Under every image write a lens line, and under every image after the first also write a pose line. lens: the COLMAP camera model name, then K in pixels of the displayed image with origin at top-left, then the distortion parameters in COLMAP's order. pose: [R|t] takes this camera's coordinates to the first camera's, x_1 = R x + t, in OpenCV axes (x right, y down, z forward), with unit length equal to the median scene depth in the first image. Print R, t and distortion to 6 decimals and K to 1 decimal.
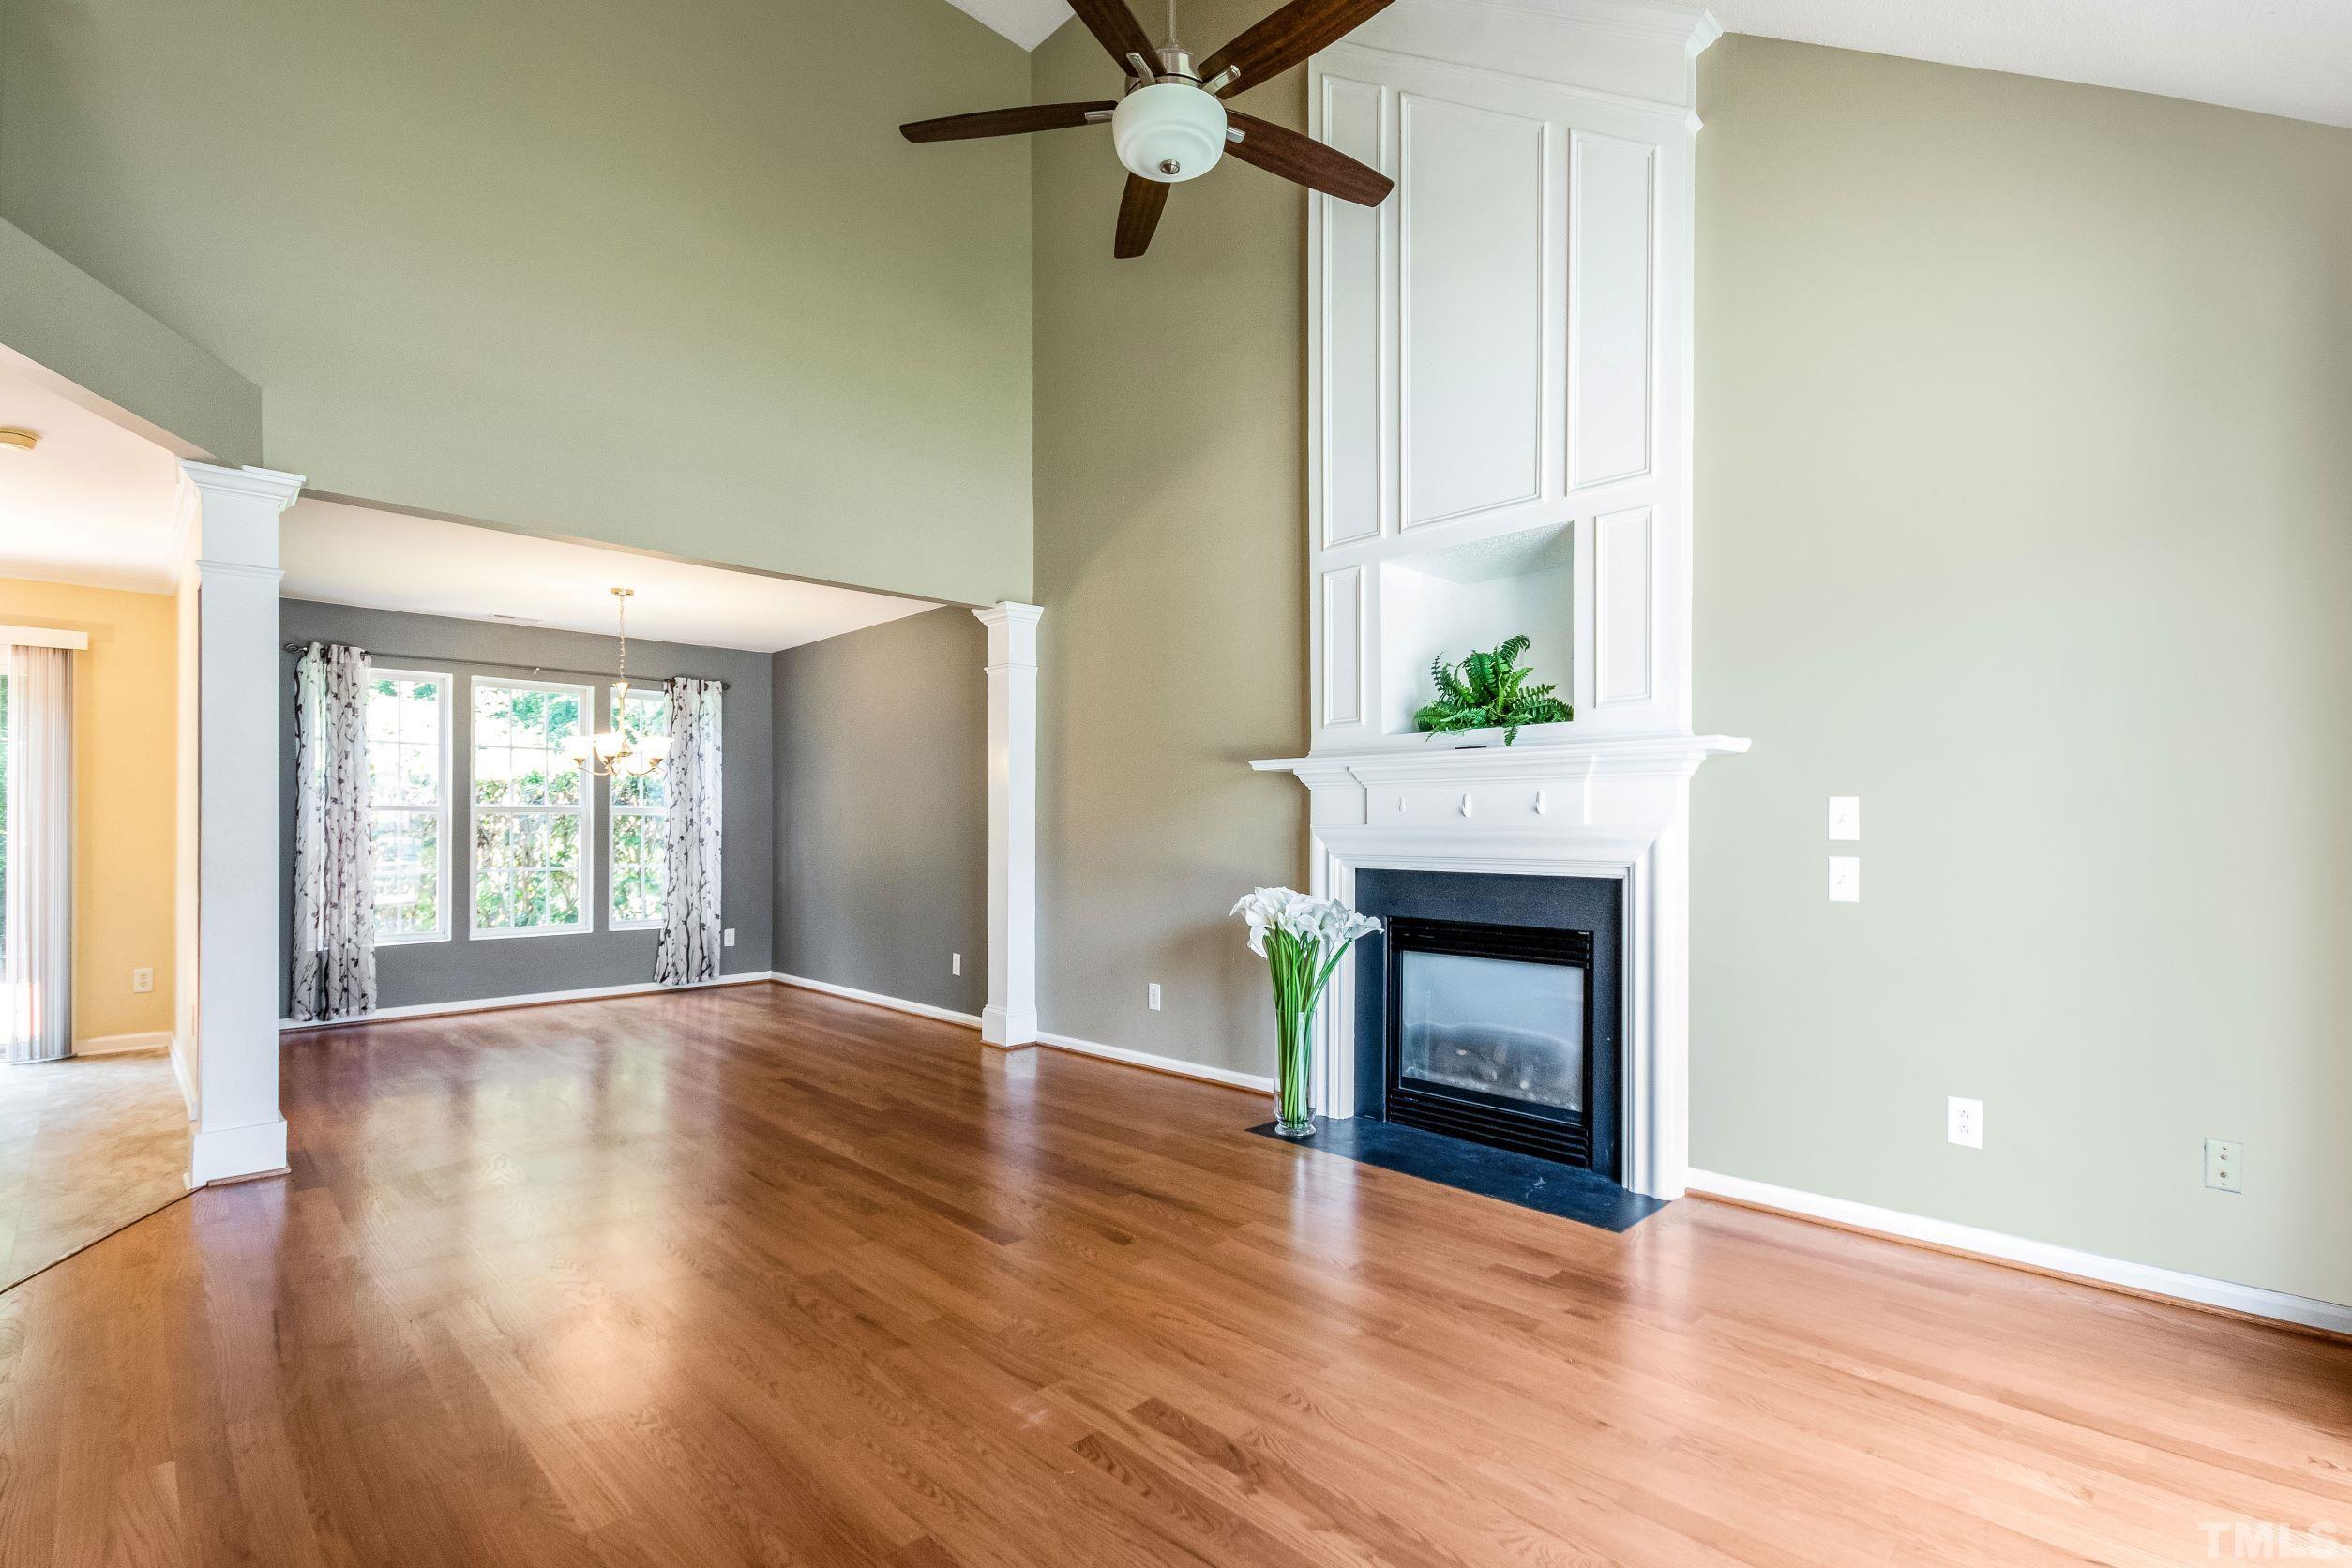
lens RADIAL K [[1191.2, 0, 1173.9], [0, 1191.2, 813.3], [0, 0, 1]] dist [0.003631, 0.000156]
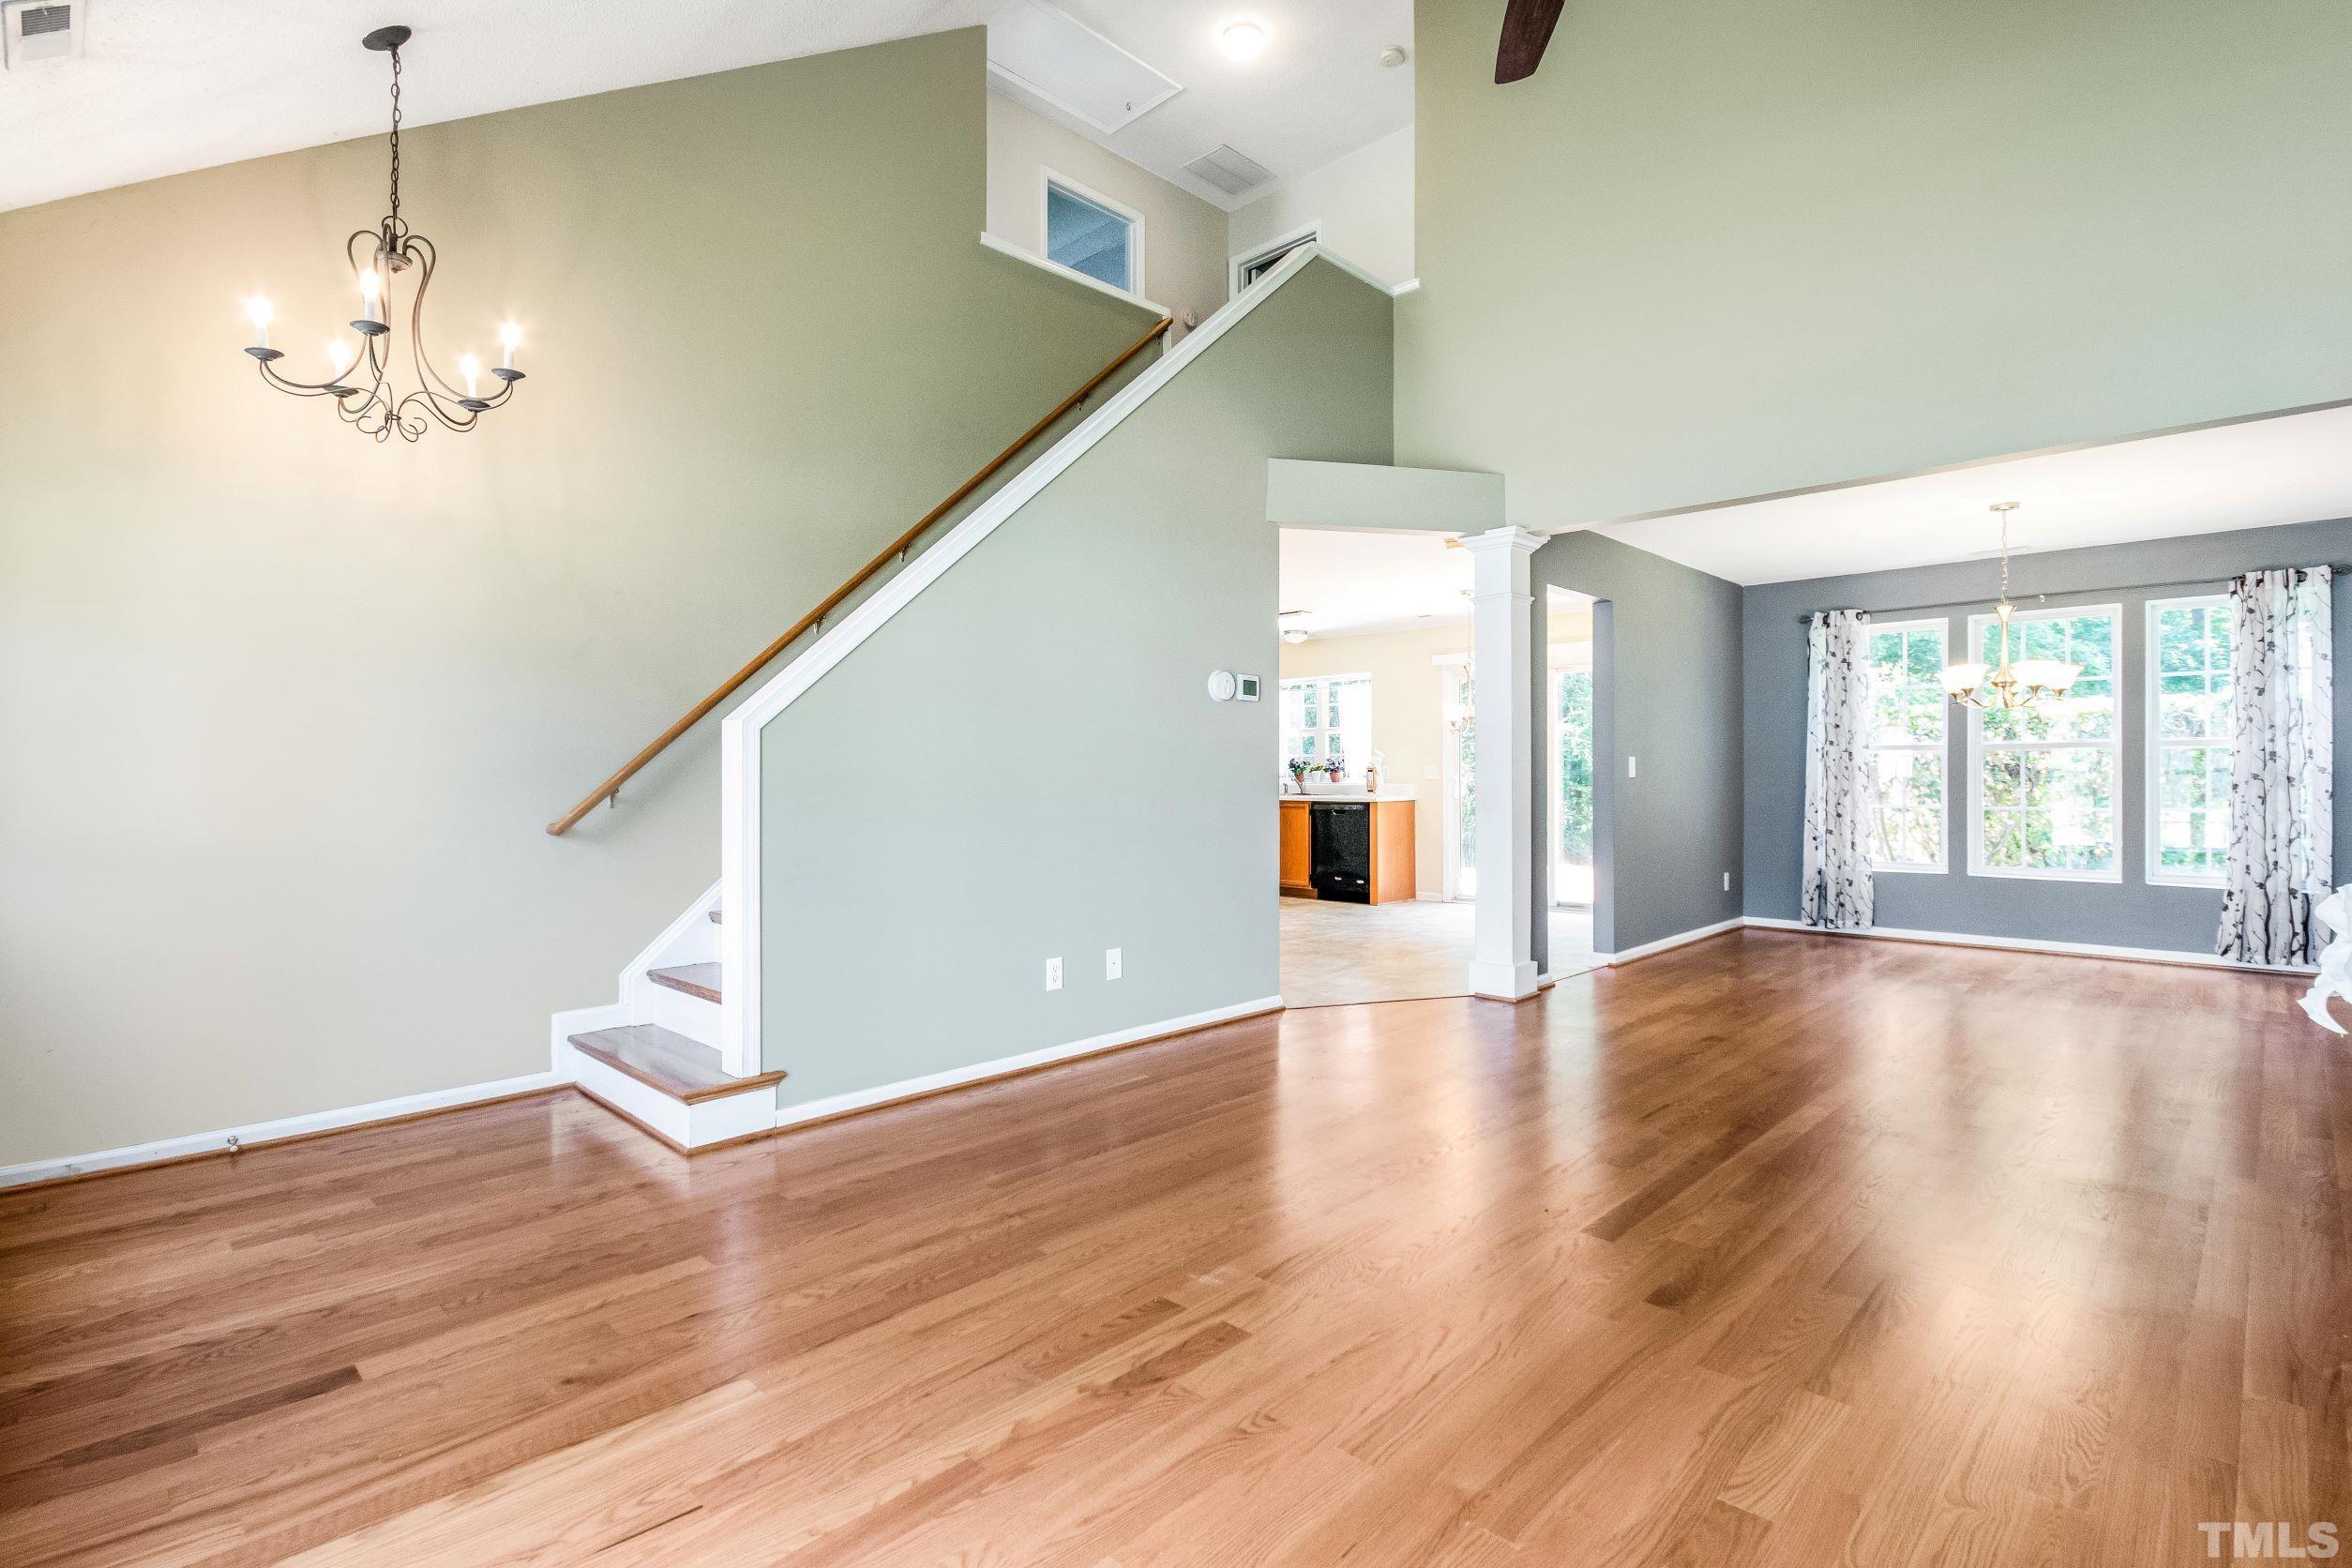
lens RADIAL K [[1019.4, 0, 1165.5], [0, 1019.4, 774.4], [0, 0, 1]] dist [0.015231, -0.009444]
pose [[0.006034, 0.004073, -0.999974, 0.306179], [0.018431, 0.999821, 0.004184, 0.003830], [0.999812, -0.018455, 0.005958, 0.335710]]
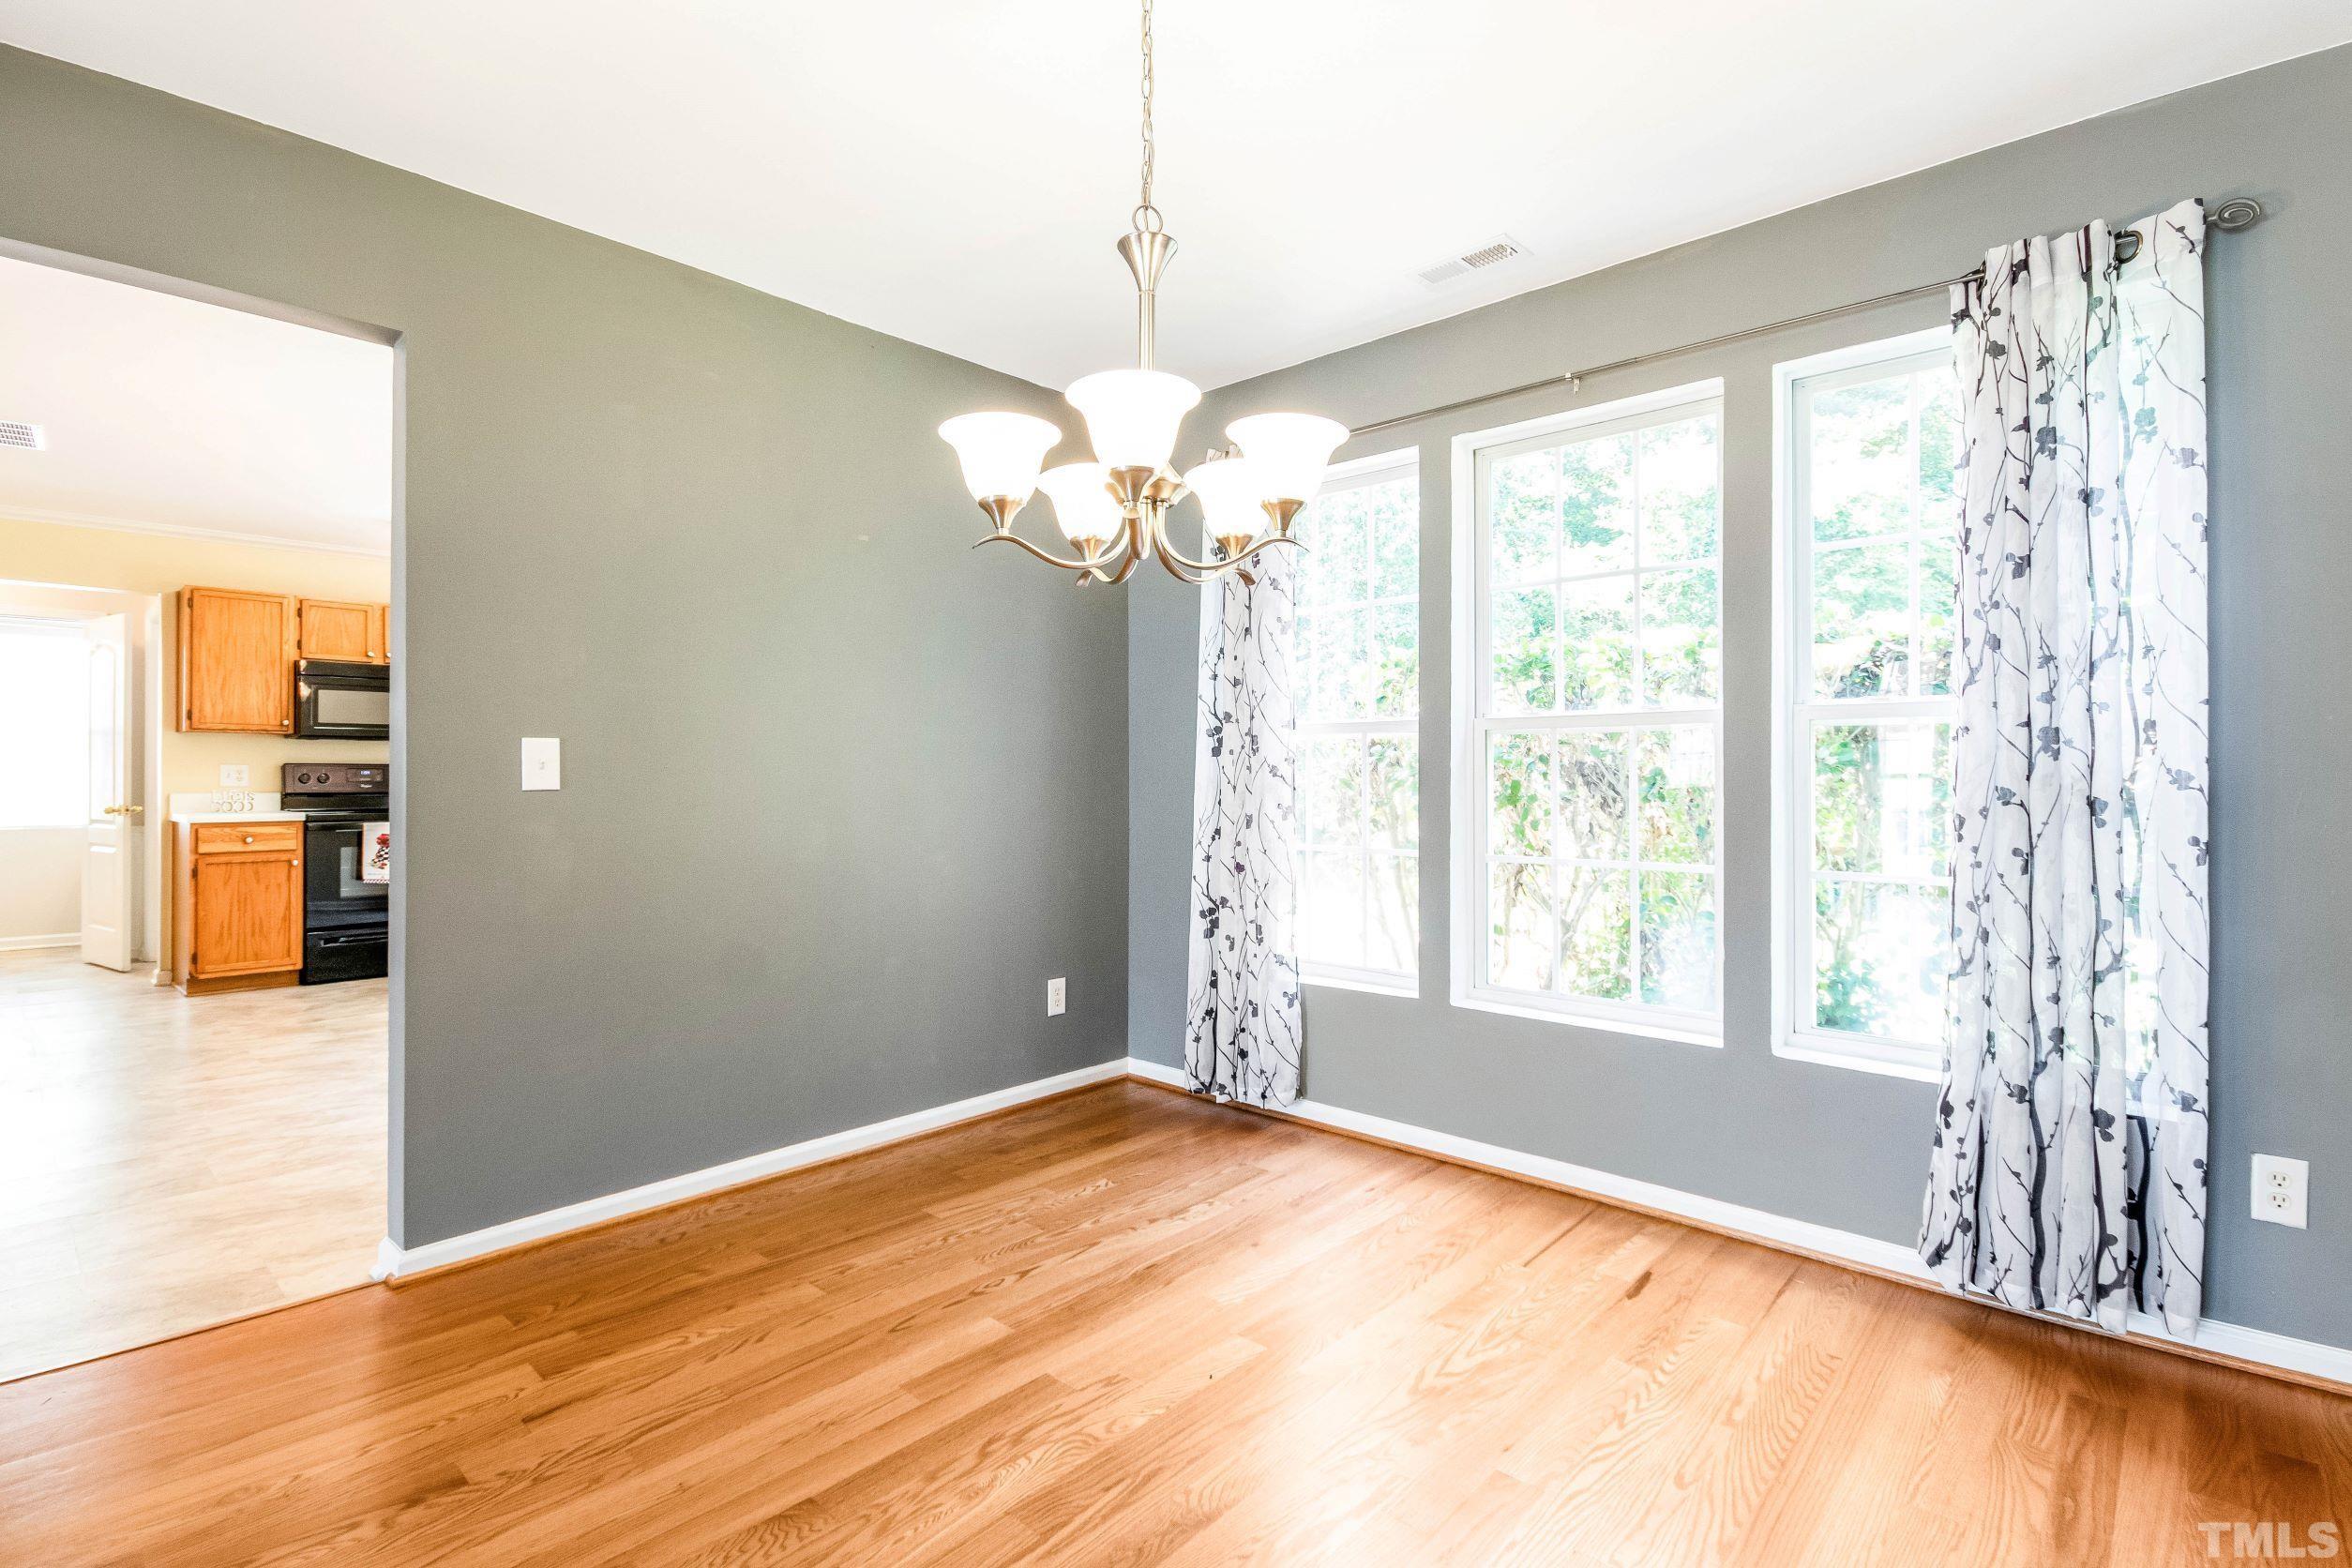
lens RADIAL K [[1039.8, 0, 1137.9], [0, 1039.8, 771.2], [0, 0, 1]] dist [-0.001453, -0.000282]
pose [[0.058485, -0.000631, -0.998288, -0.207368], [0.013249, 0.999912, 0.000144, 0.013959], [0.998200, -0.013235, 0.058488, 0.926970]]
